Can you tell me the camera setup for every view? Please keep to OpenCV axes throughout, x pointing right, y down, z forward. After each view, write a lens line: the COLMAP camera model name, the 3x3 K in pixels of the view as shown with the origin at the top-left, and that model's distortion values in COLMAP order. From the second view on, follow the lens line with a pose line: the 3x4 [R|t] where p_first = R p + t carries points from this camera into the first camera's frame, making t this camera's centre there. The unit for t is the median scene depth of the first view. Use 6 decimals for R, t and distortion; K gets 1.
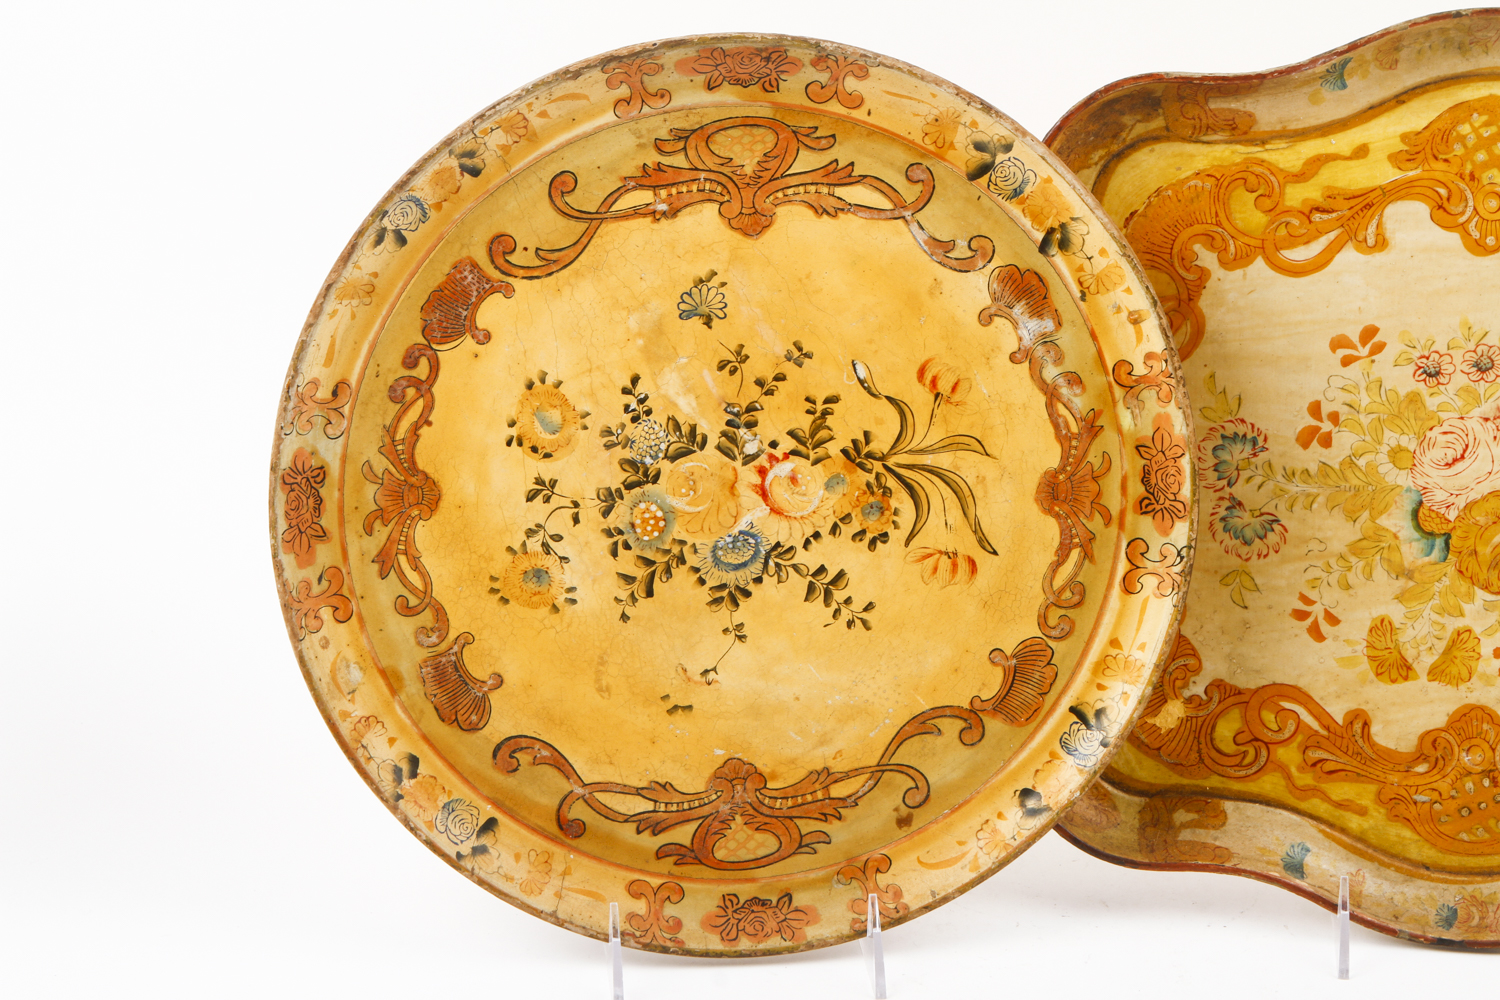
lens RADIAL K [[3356.1, 0, 765.7], [0, 3356.1, 463.0], [0, 0, 1]] dist [0.039890, 0.000000]
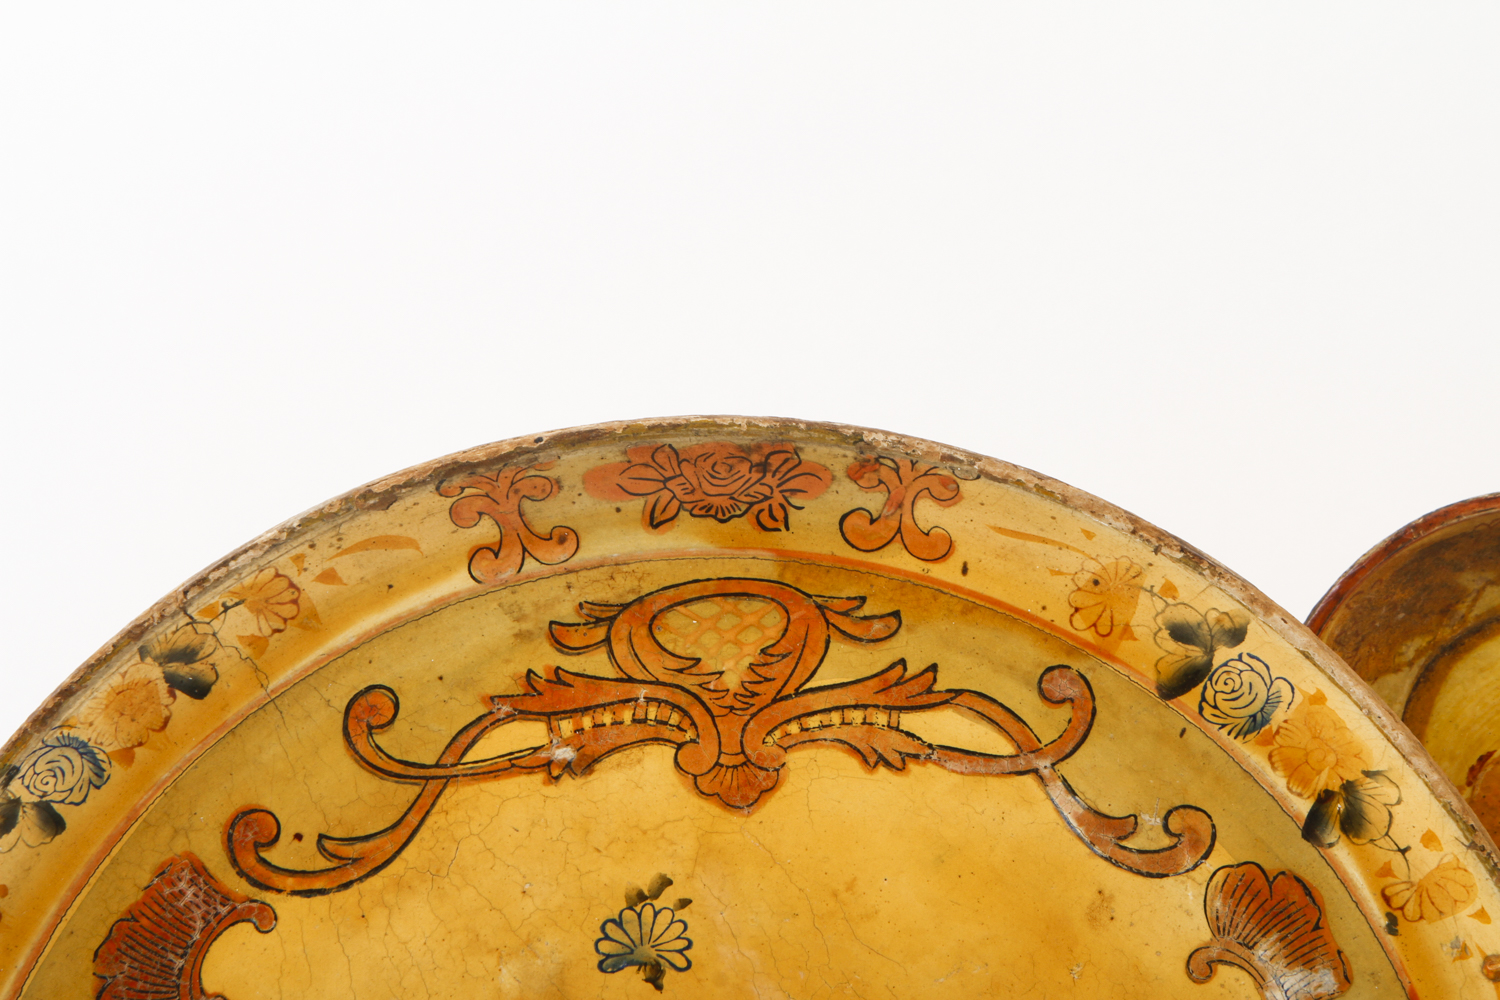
lens RADIAL K [[3523.5, 0, 770.2], [0, 3523.5, 457.8], [0, 0, 1]] dist [0.050668, 0.000000]
pose [[0.997111, -0.009893, -0.075314, 0.040850], [-0.000715, 0.990215, -0.139546, -0.044374], [0.075957, 0.139196, 0.987347, 0.447360]]
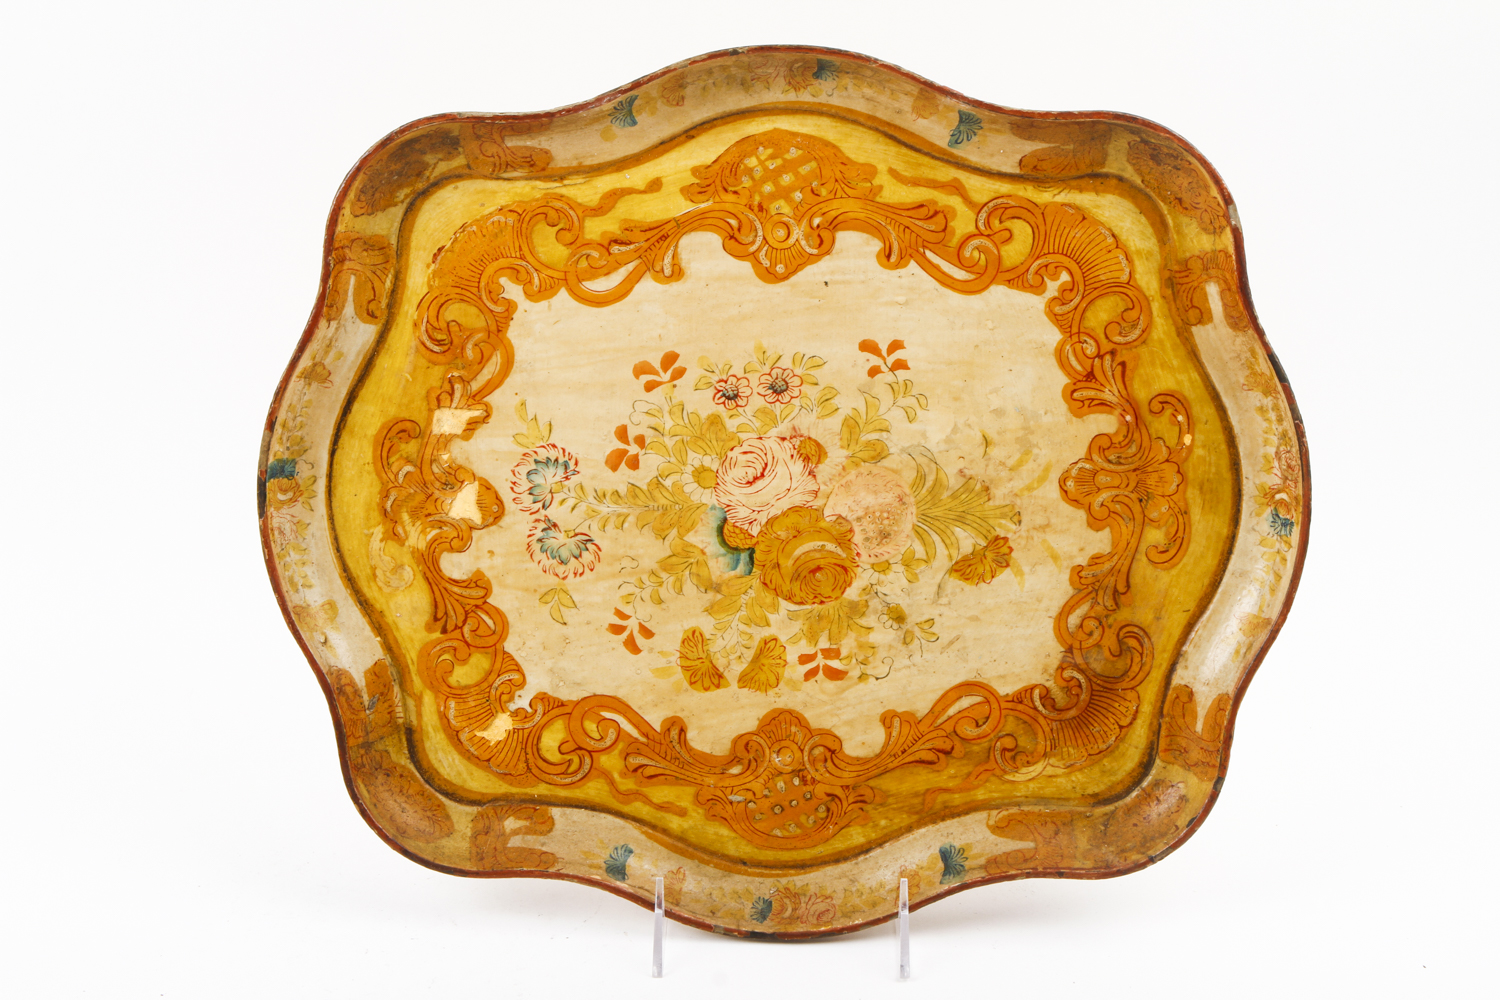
lens RADIAL K [[2648.9, 0, 763.5], [0, 2648.9, 484.8], [0, 0, 1]] dist [-0.054907, 0.000000]
pose [[0.995733, -0.029744, 0.087359, 0.137177], [0.026825, 0.999048, 0.034395, -0.027526], [-0.088299, -0.031905, 0.995583, 0.180418]]
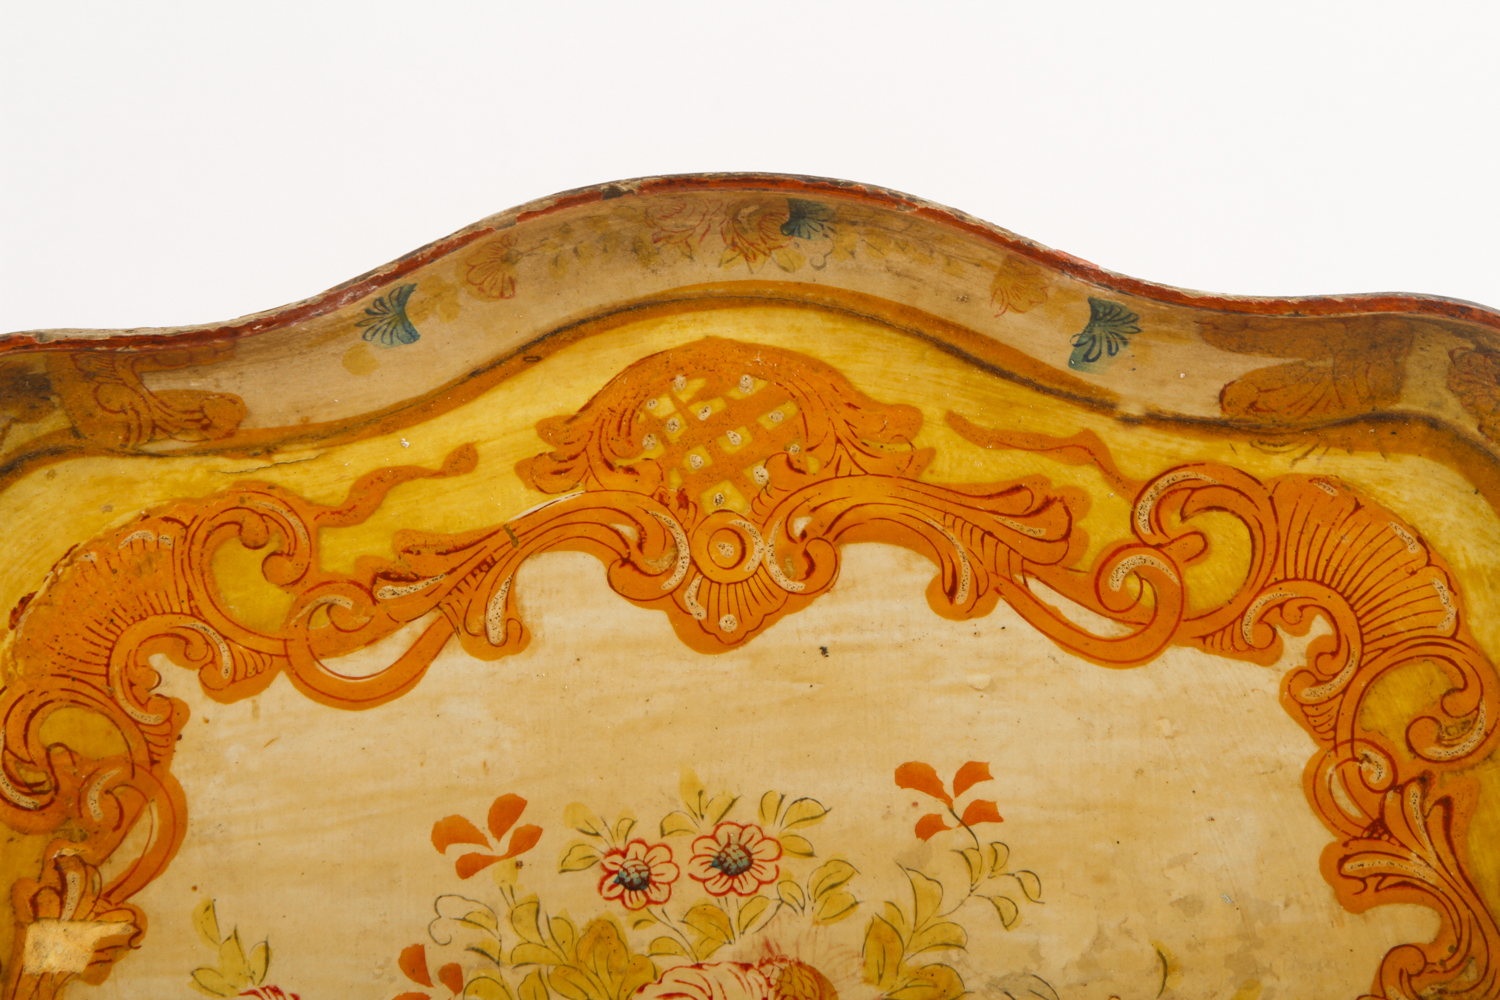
lens RADIAL K [[3523.5, 0, 778.8], [0, 3523.5, 475.2], [0, 0, 1]] dist [0.050668, 0.000000]
pose [[0.996130, -0.056946, 0.066947, 0.189932], [0.054288, 0.997688, 0.040879, -0.109939], [-0.069120, -0.037086, 0.996919, 0.475406]]
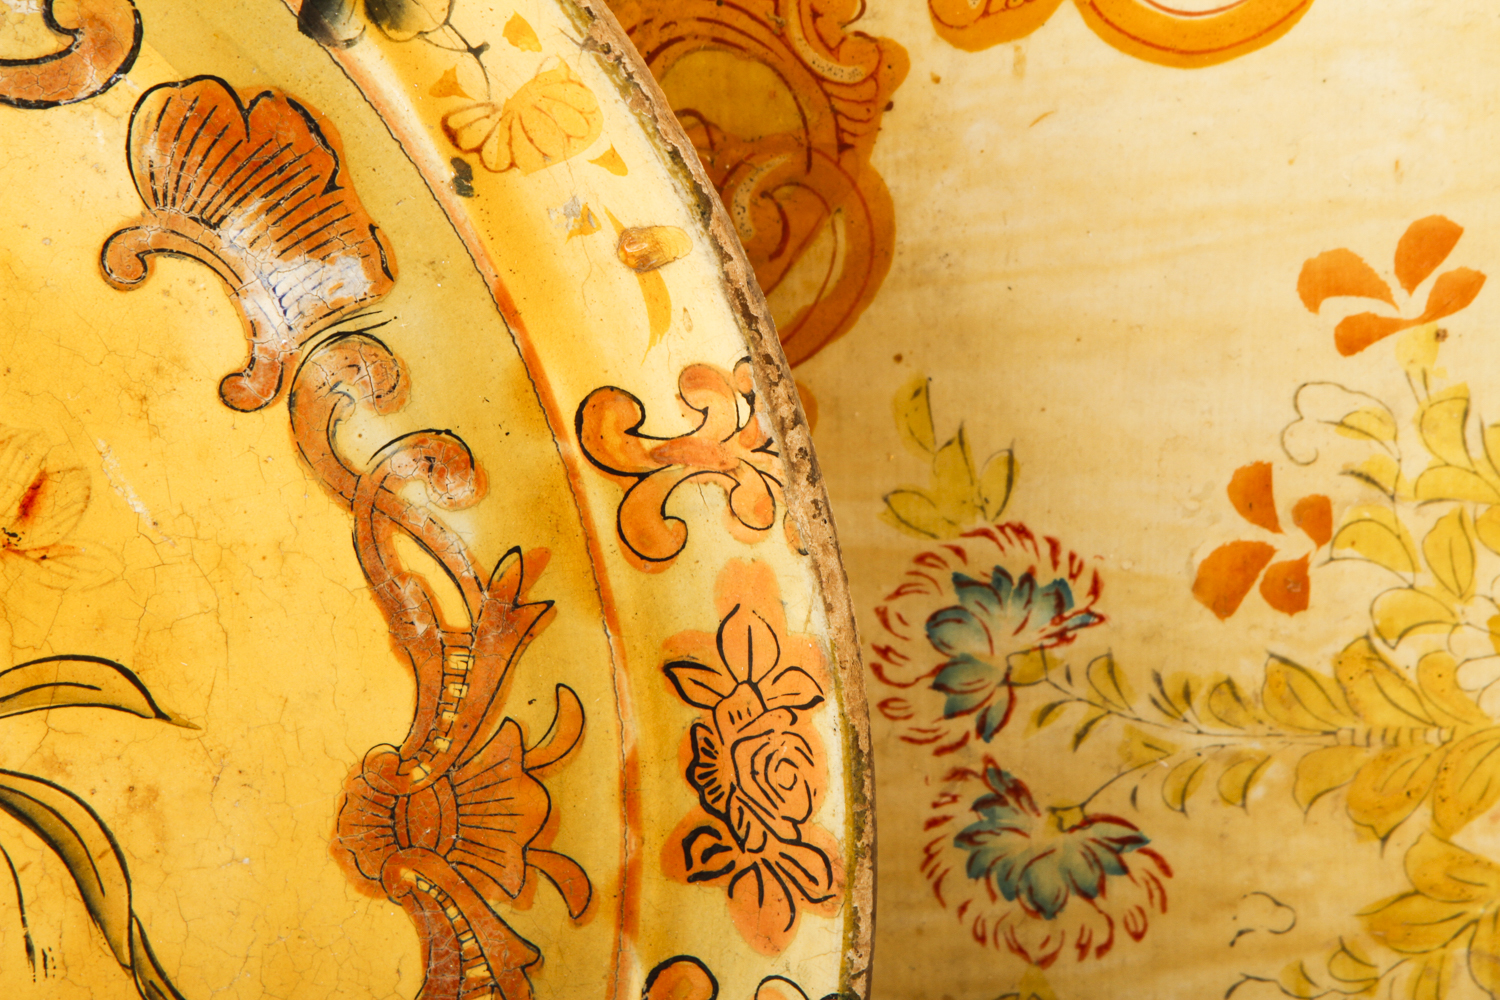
lens RADIAL K [[4610.1, 0, 759.3], [0, 4610.1, 484.7], [0, 0, 1]] dist [0.292514, 0.000000]
pose [[0.997569, -0.031560, 0.062133, 0.093311], [0.023814, 0.992284, 0.121680, -0.070561], [-0.065494, -0.119904, 0.990623, 0.591456]]
